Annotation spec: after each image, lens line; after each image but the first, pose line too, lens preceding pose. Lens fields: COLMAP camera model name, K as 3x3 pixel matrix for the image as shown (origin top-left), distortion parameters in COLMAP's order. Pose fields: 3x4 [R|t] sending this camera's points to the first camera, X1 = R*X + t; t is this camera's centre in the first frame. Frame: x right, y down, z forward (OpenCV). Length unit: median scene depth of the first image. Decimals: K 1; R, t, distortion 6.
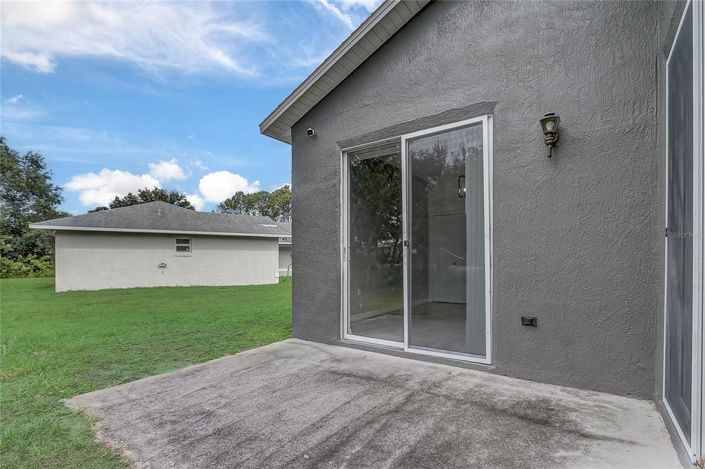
lens RADIAL K [[345.6, 0, 352.1], [0, 345.6, 261.6], [0, 0, 1]] dist [-0.020779, -0.000021]
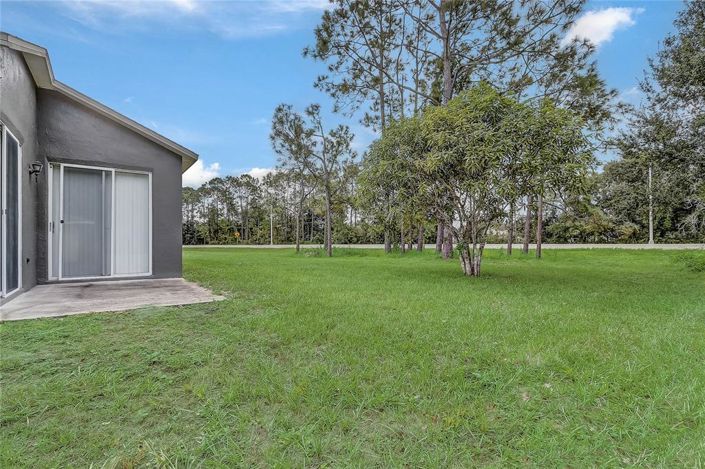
lens RADIAL K [[333.7, 0, 356.9], [0, 333.7, 237.8], [0, 0, 1]] dist [-0.013132, 0.000406]
pose [[-0.959009, 0.015386, 0.282958, -1.850141], [0.012778, 0.999857, -0.011057, 0.088697], [-0.283087, -0.006988, -0.959069, 2.312810]]
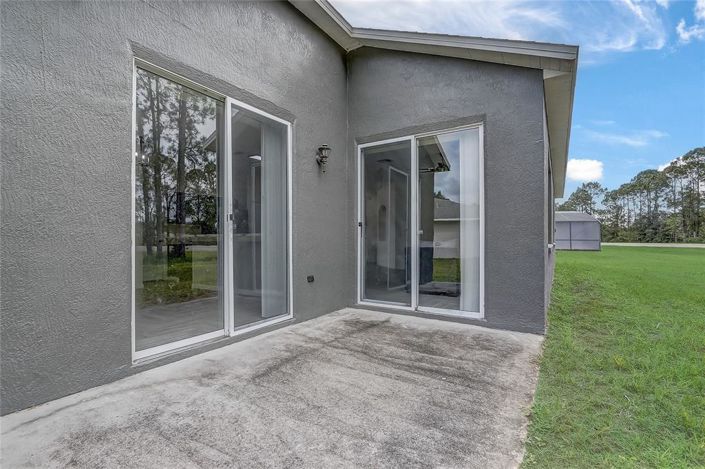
lens RADIAL K [[318.3, 0, 358.8], [0, 318.3, 237.6], [0, 0, 1]] dist [-0.011947, 0.000123]
pose [[-0.053481, 0.008883, 0.998529, -0.864549], [0.004046, 0.999954, -0.008679, 0.011063], [-0.998561, 0.003576, -0.053515, 0.880337]]
